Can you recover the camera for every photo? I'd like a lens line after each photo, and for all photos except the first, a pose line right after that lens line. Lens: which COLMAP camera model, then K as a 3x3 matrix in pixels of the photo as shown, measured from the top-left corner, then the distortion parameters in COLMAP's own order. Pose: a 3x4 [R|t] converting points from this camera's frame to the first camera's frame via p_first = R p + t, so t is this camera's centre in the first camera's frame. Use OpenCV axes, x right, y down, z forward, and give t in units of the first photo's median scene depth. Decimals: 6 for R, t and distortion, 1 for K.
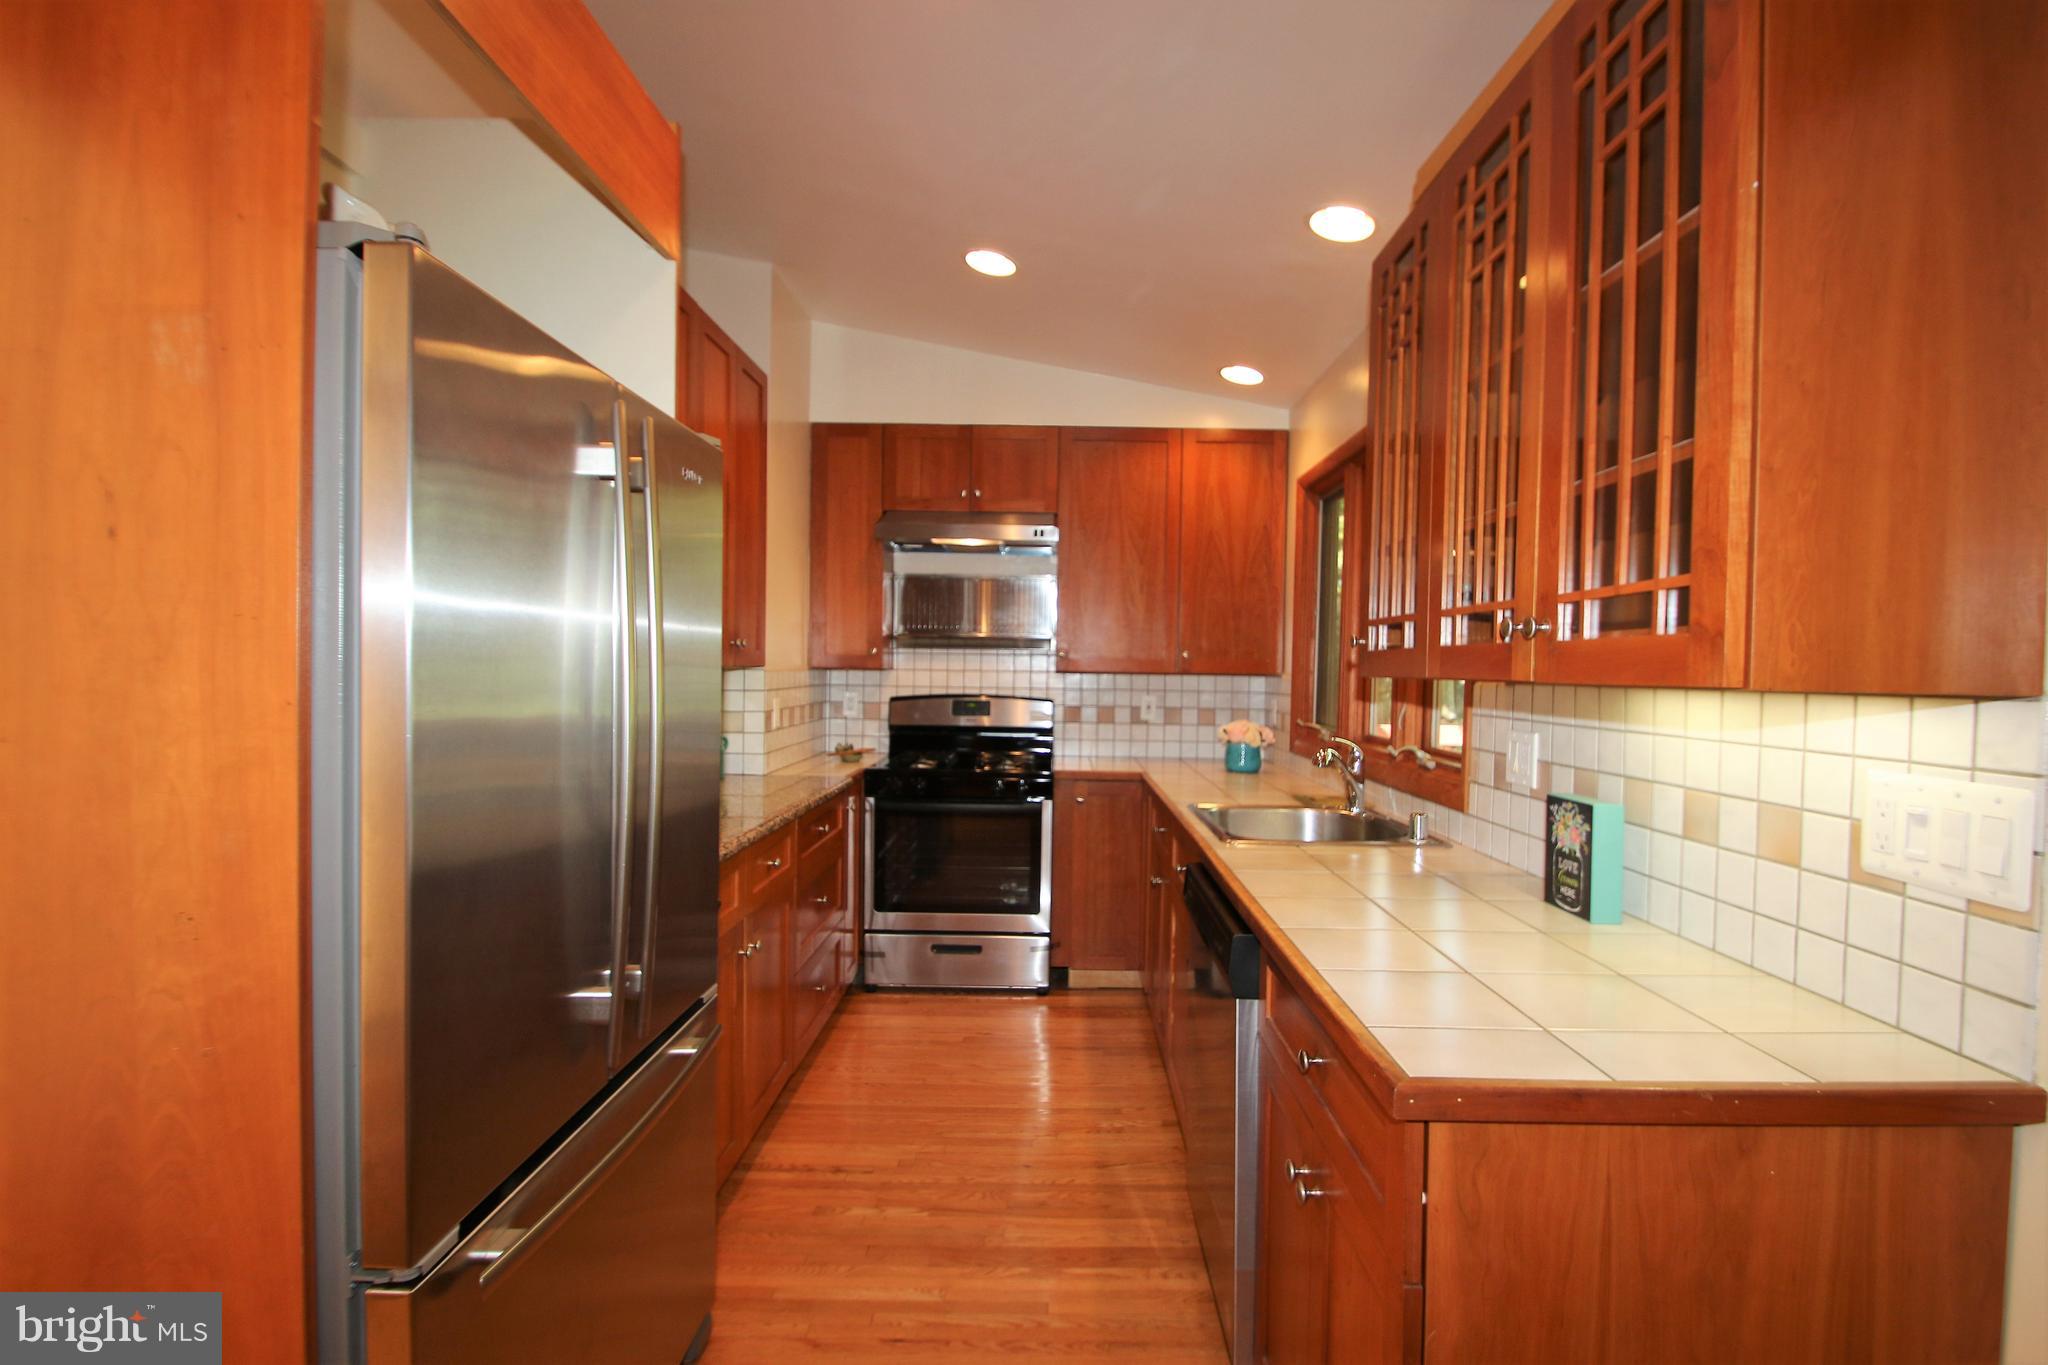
lens RADIAL K [[951.5, 0, 1028.6], [0, 951.5, 687.8], [0, 0, 1]] dist [-0.004630, -0.005537]
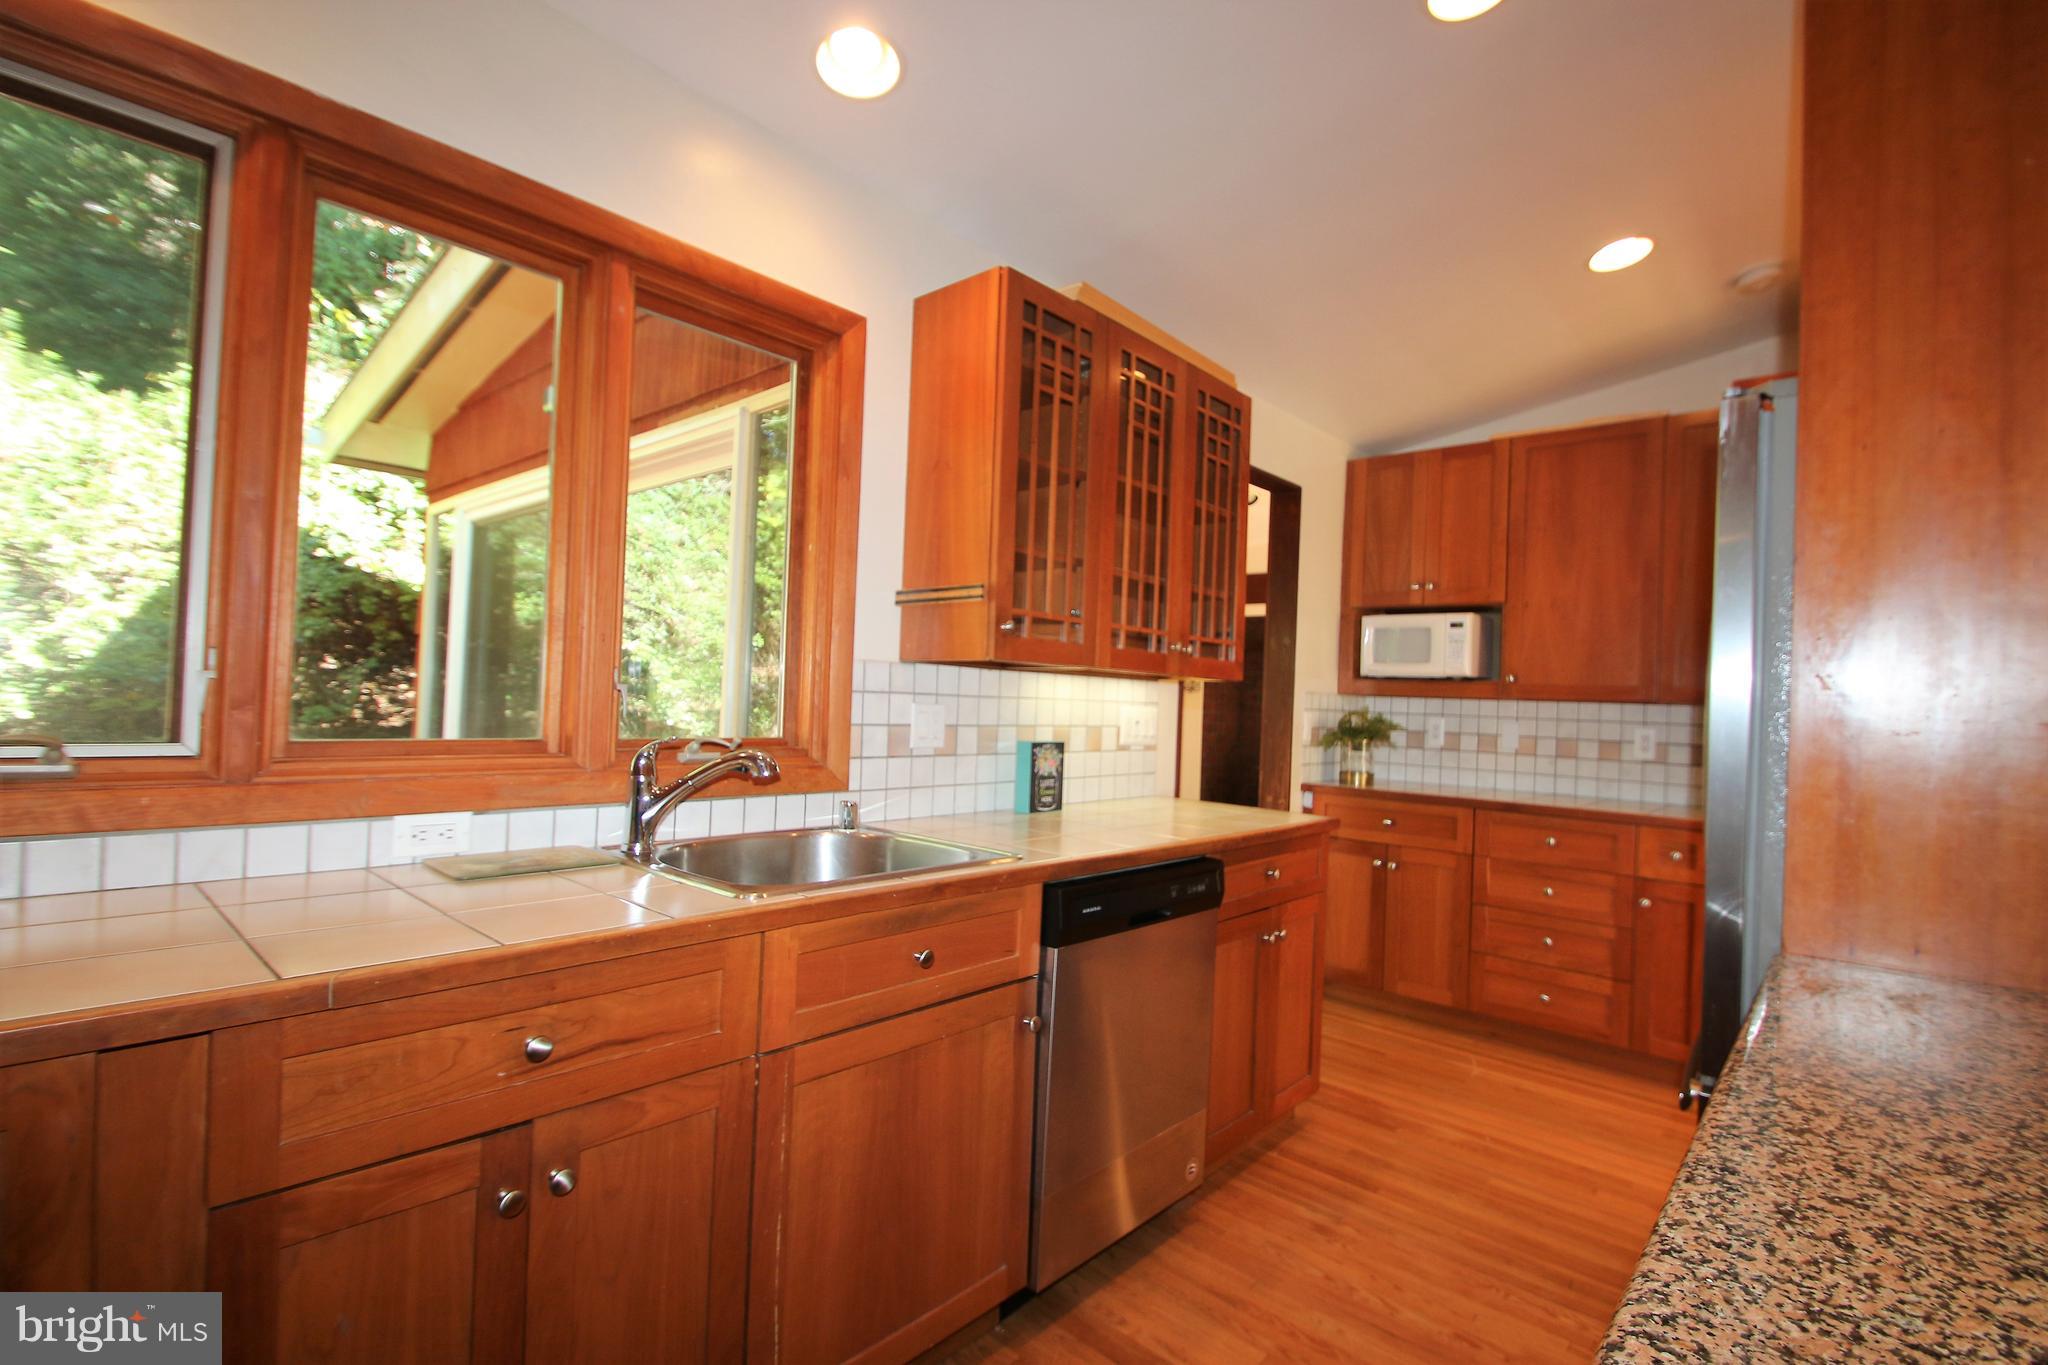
lens RADIAL K [[951.5, 0, 1022.5], [0, 951.5, 682.5], [0, 0, 1]] dist [-0.004630, -0.005537]
pose [[-0.755787, -0.034402, 0.653913, -0.454088], [-0.038190, 0.999235, 0.008429, 0.004620], [-0.653703, -0.018603, -0.756522, 2.266956]]
